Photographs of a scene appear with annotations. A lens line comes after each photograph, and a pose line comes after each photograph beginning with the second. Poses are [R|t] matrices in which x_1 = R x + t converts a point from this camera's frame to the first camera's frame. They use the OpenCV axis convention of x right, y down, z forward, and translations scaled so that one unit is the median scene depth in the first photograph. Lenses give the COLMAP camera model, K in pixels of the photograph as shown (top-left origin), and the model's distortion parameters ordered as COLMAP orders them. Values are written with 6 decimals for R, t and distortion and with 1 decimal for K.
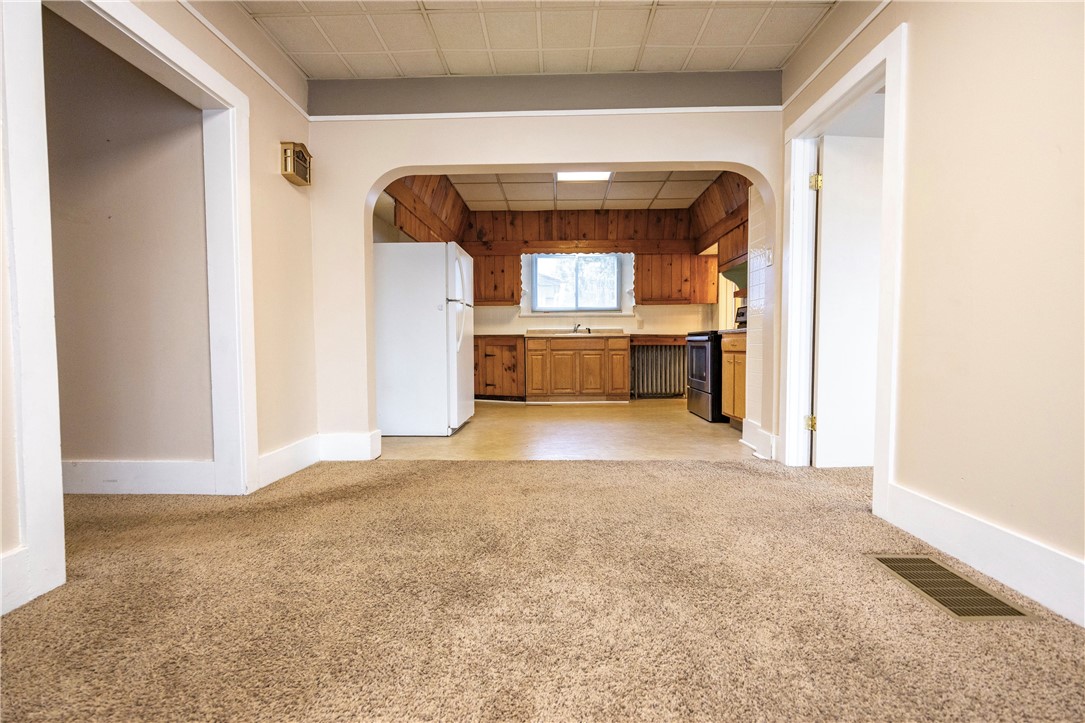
lens RADIAL K [[437.8, 0, 545.3], [0, 437.8, 363.1], [0, 0, 1]] dist [-0.002386, -0.000113]
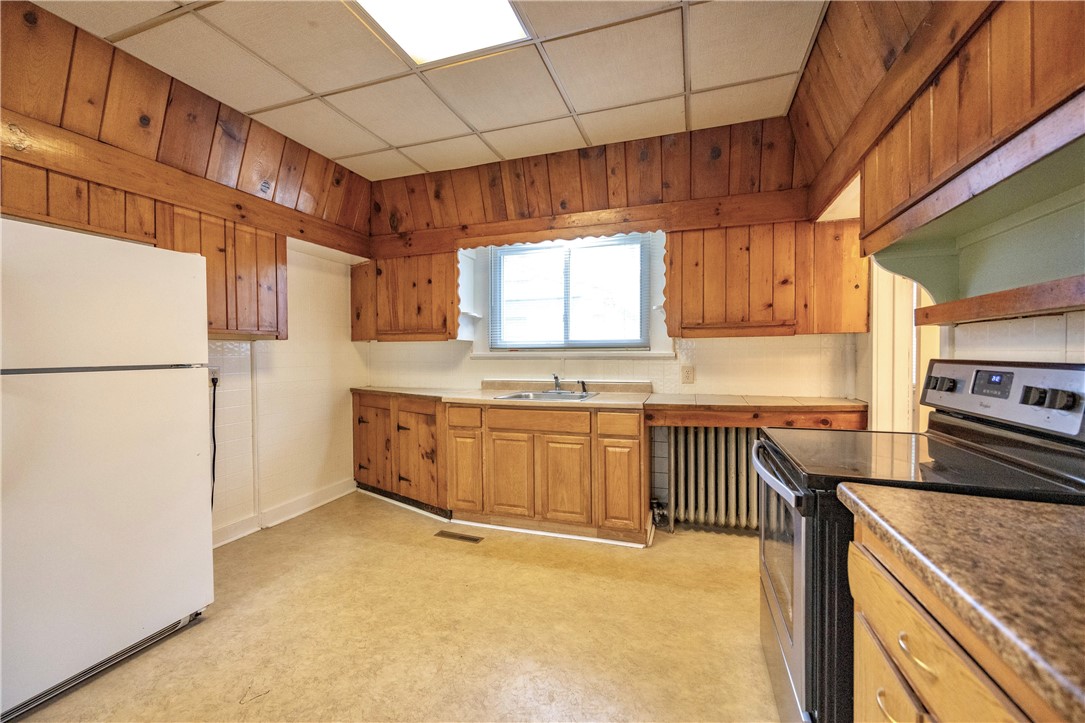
lens RADIAL K [[431.3, 0, 545.3], [0, 431.3, 363.0], [0, 0, 1]] dist [-0.001495, 0.000008]
pose [[0.955140, 0.007351, -0.296064, 0.220874], [-0.013496, 0.999734, -0.018718, -0.095772], [0.295848, 0.021874, 0.954985, 0.514911]]
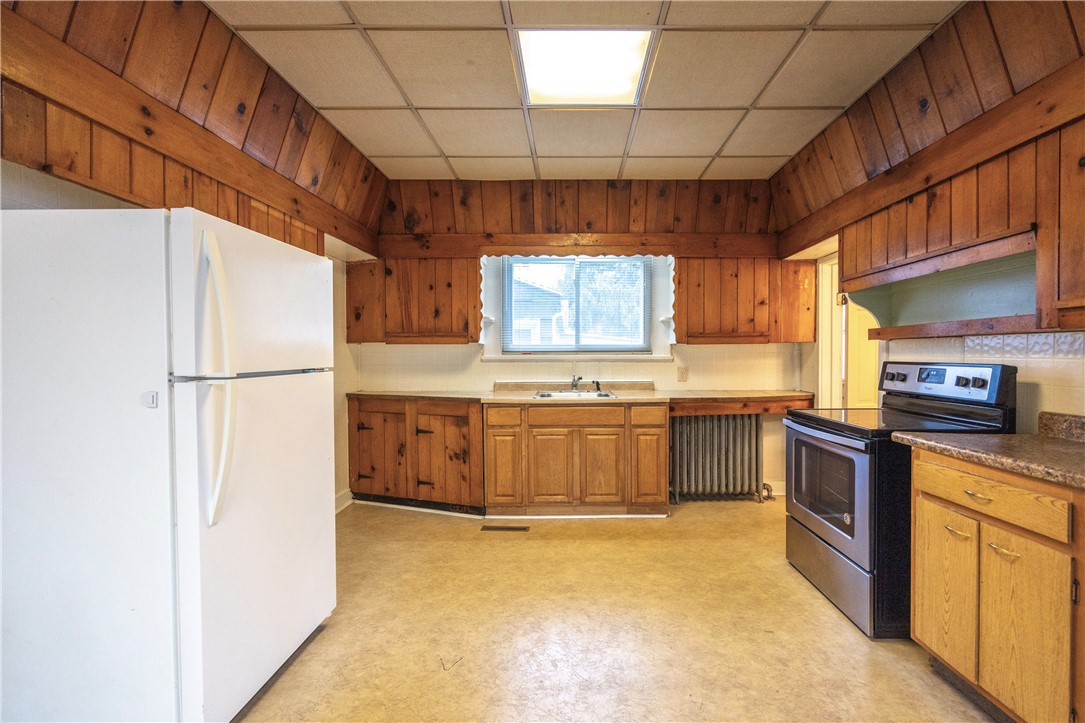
lens RADIAL K [[455.3, 0, 570.3], [0, 455.3, 364.3], [0, 0, 1]] dist [-0.002135, 0.000084]
pose [[0.999657, 0.002701, 0.026061, 0.048949], [-0.002090, 0.999723, -0.023460, -0.092461], [-0.026117, 0.023397, 0.999385, 0.401140]]
